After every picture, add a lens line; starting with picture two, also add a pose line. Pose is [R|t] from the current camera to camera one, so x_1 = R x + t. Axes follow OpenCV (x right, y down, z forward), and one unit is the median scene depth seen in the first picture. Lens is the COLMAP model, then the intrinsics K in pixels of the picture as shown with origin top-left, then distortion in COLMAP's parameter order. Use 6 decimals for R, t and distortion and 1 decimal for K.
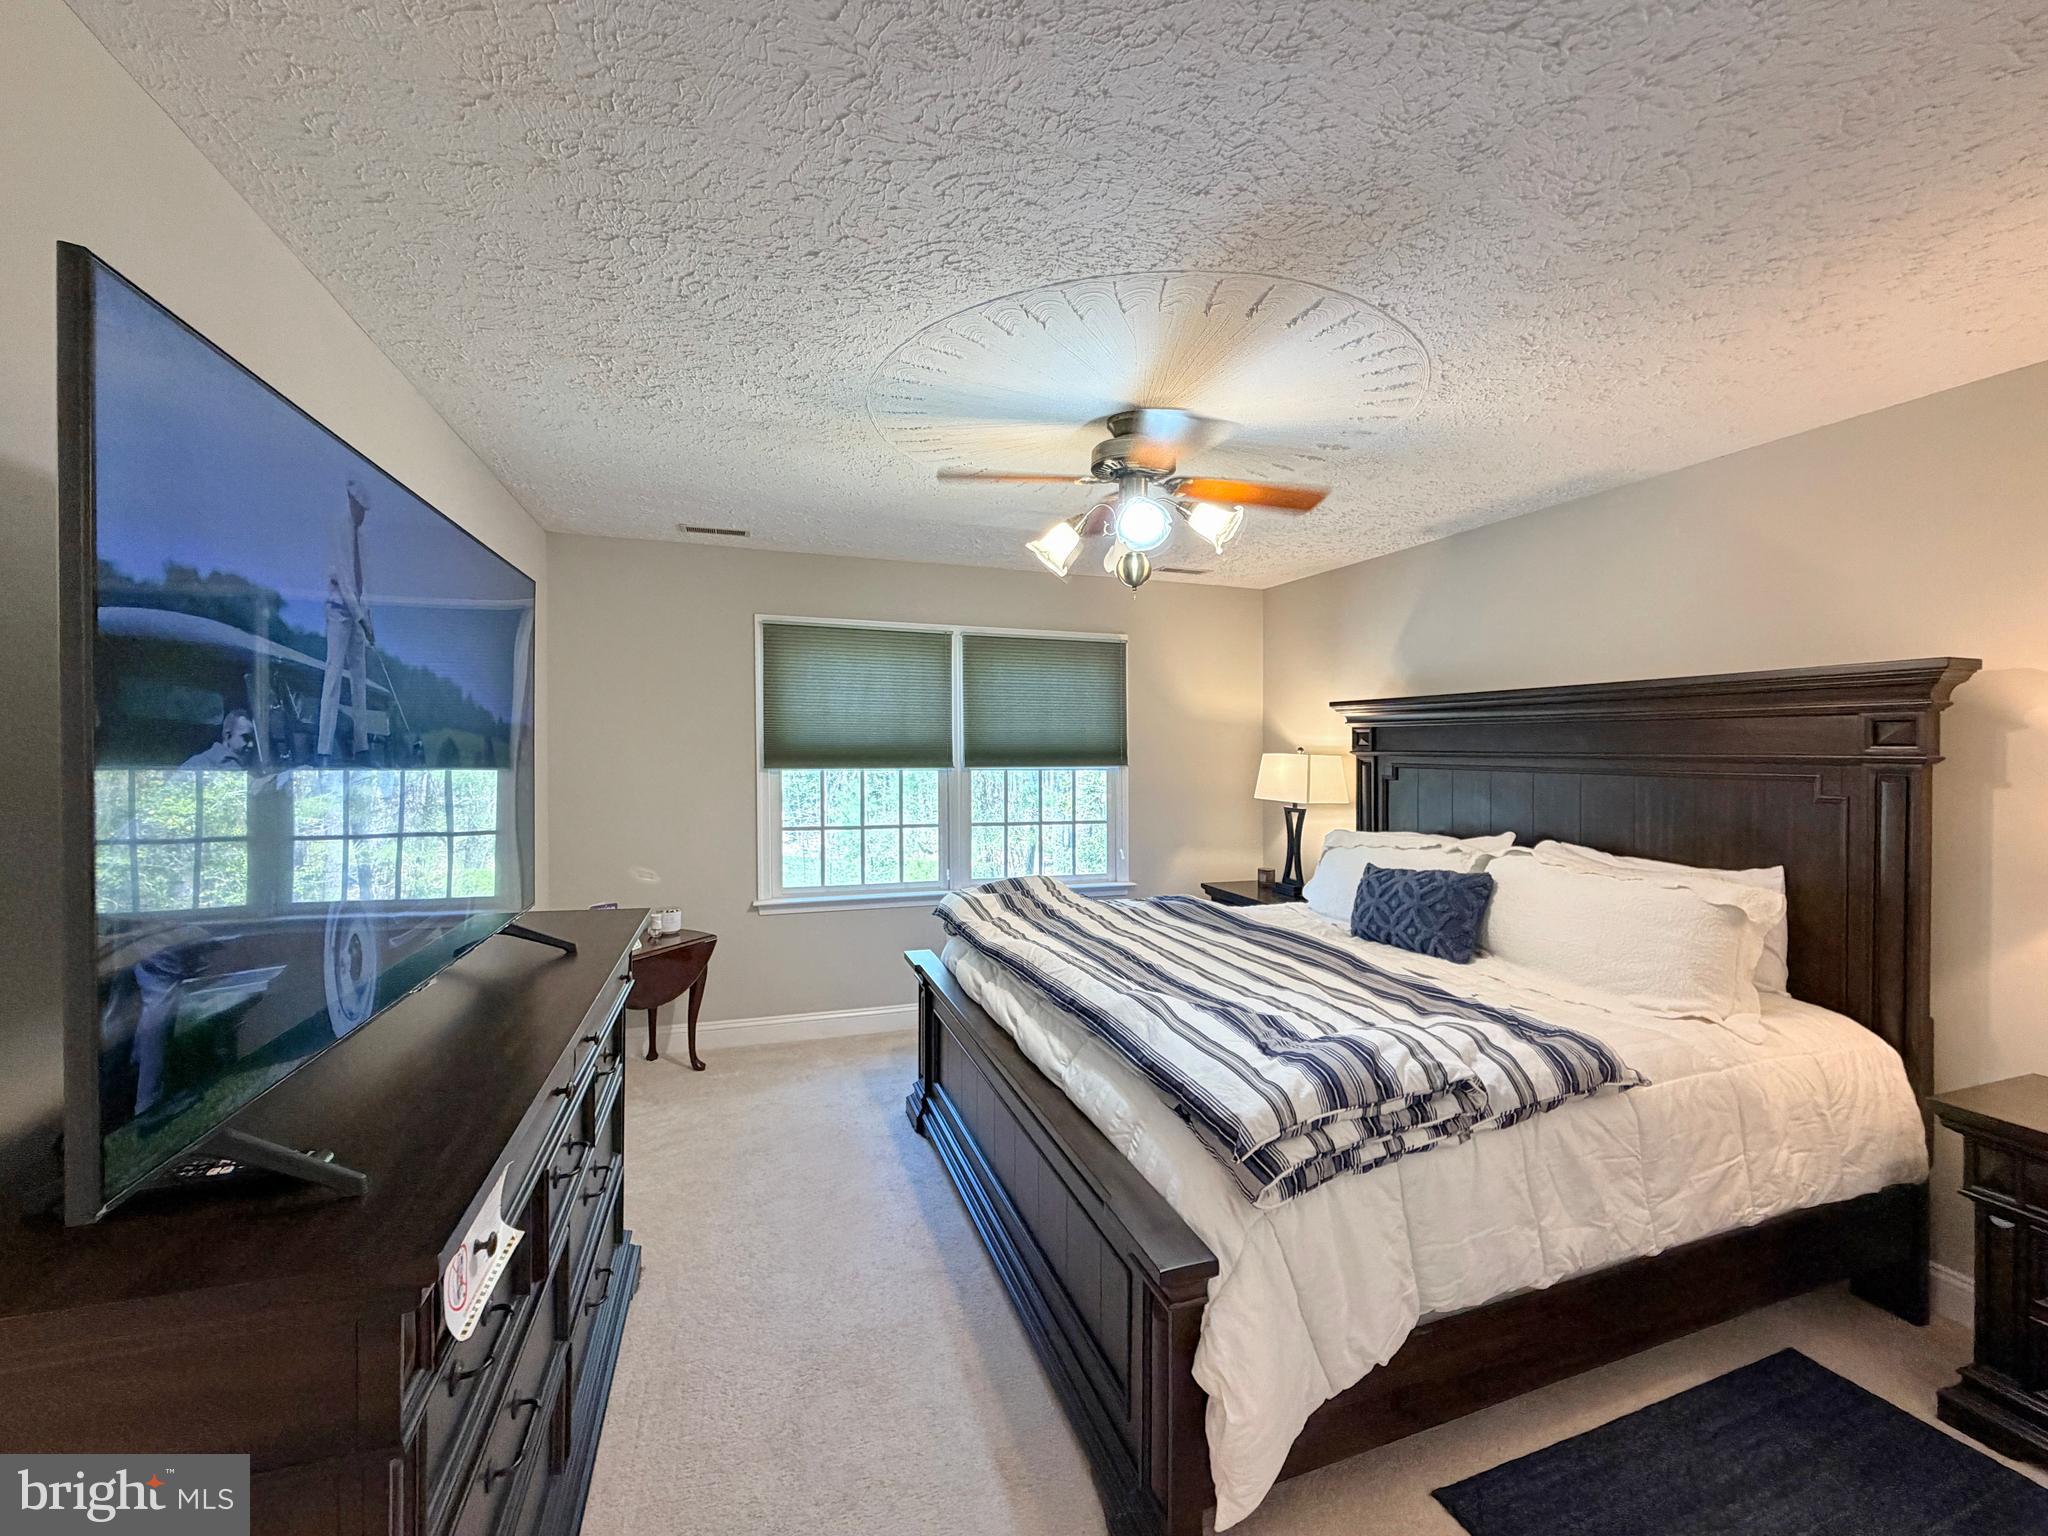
lens RADIAL K [[836.5, 0, 1029.6], [0, 836.5, 758.8], [0, 0, 1]] dist [0.015748, 0.000084]
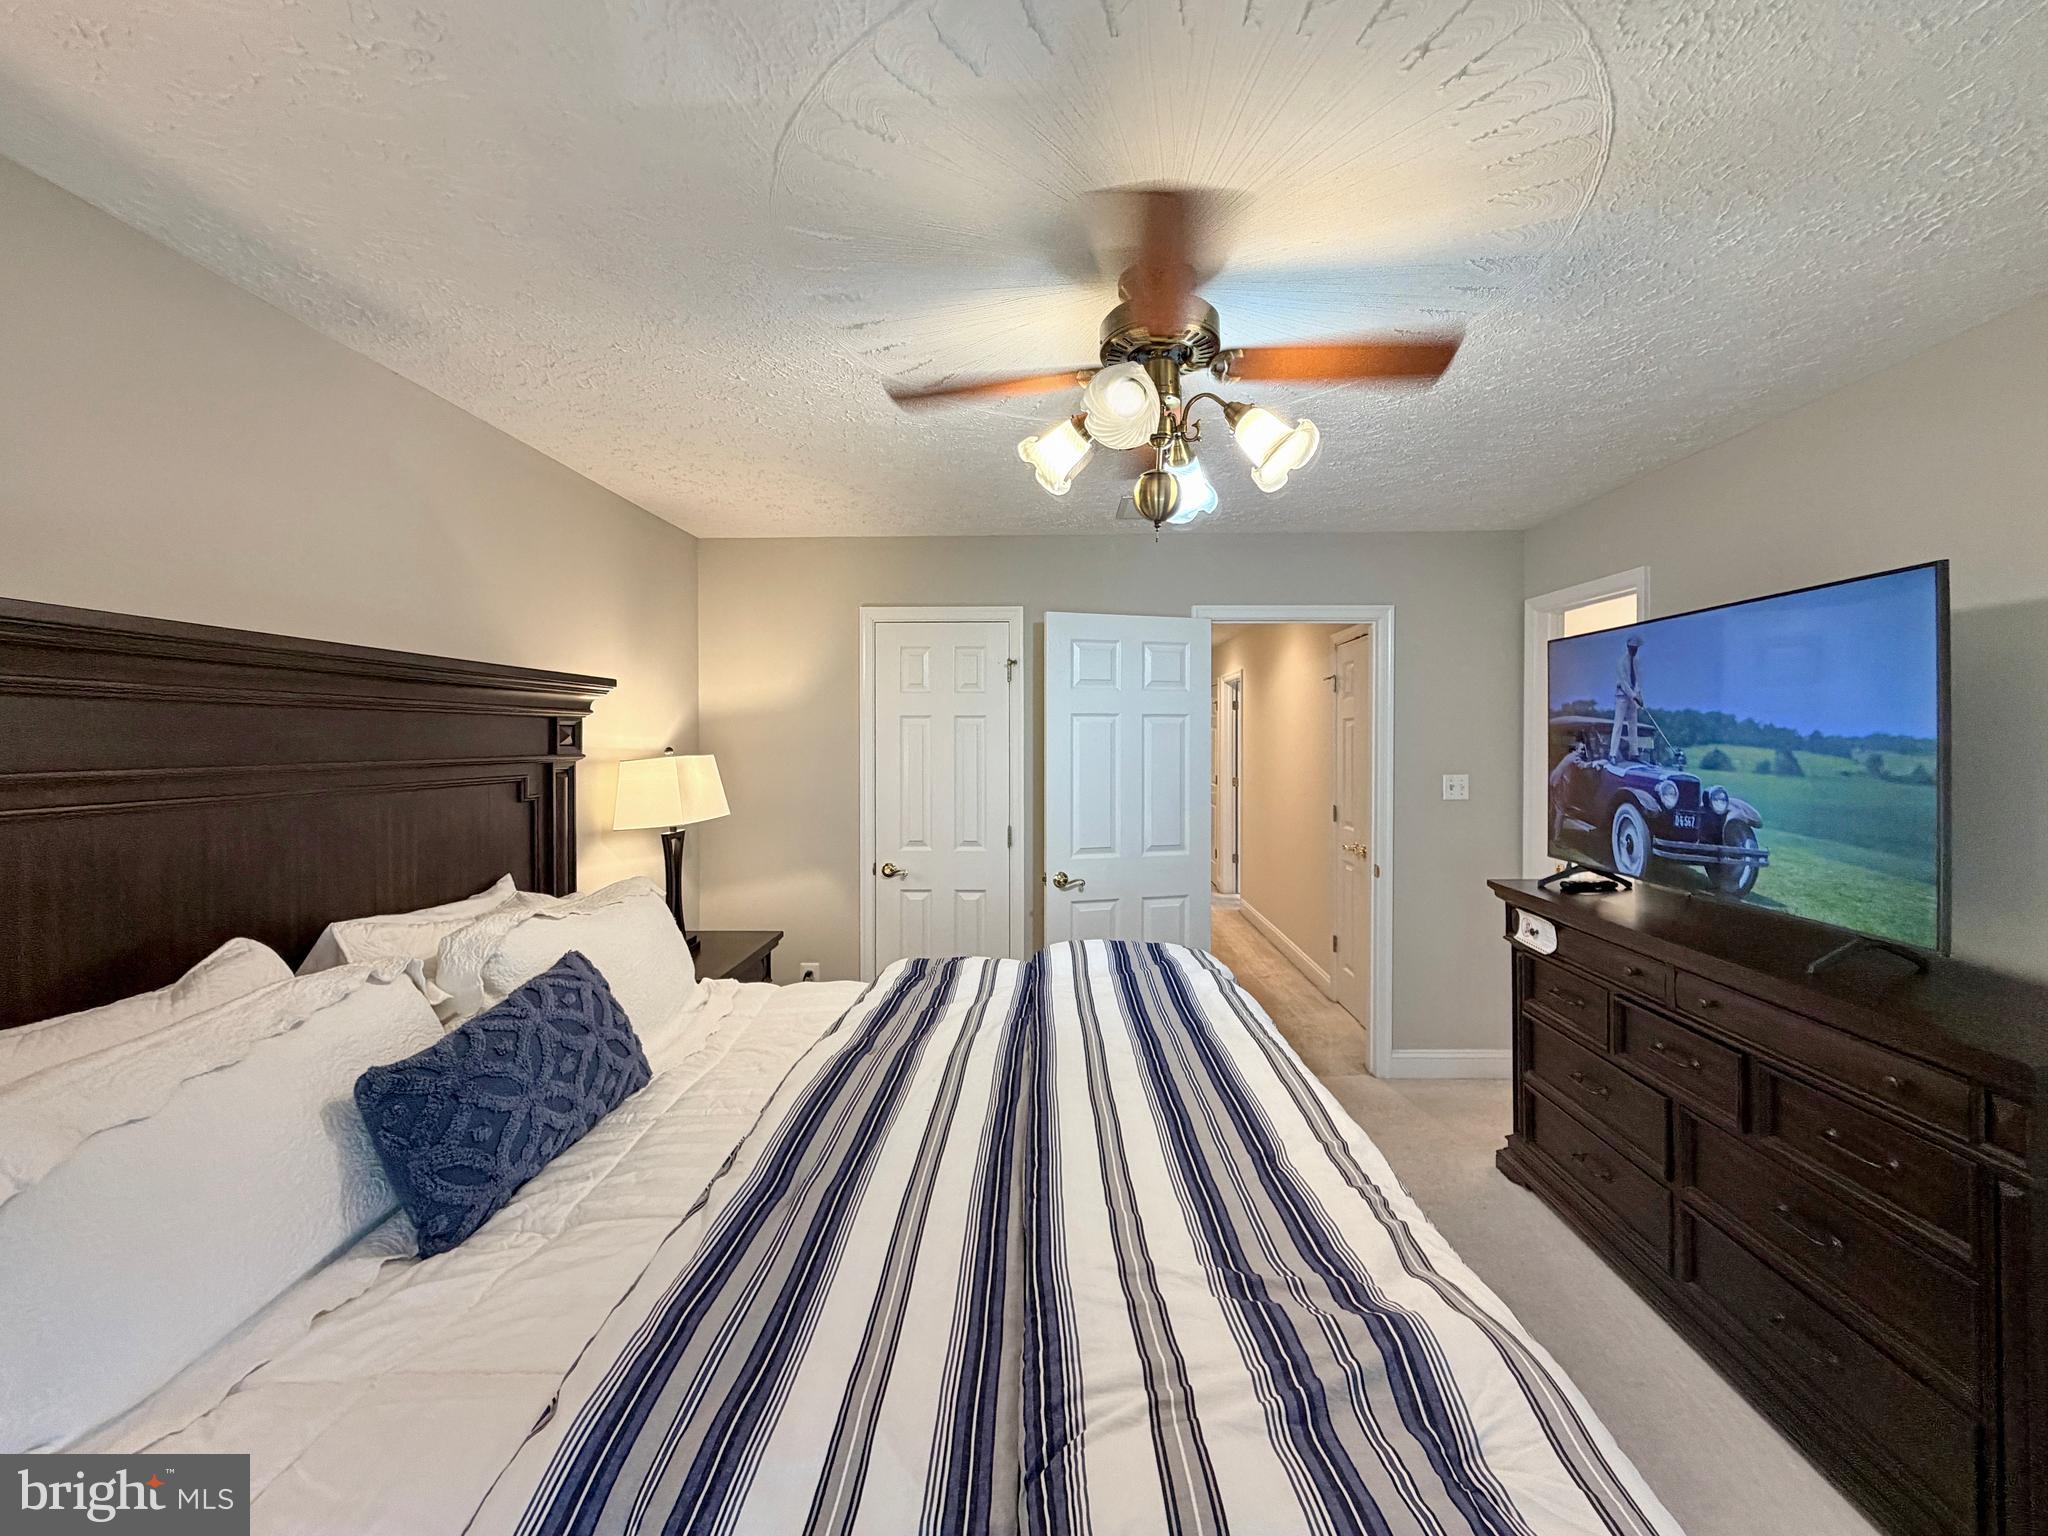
lens RADIAL K [[836.5, 0, 1030.8], [0, 836.5, 752.4], [0, 0, 1]] dist [0.015748, 0.000084]
pose [[-0.949712, -0.001106, 0.313122, 0.042860], [0.003498, 0.999894, 0.014141, -0.056648], [-0.313105, 0.014526, -0.949608, 3.803622]]
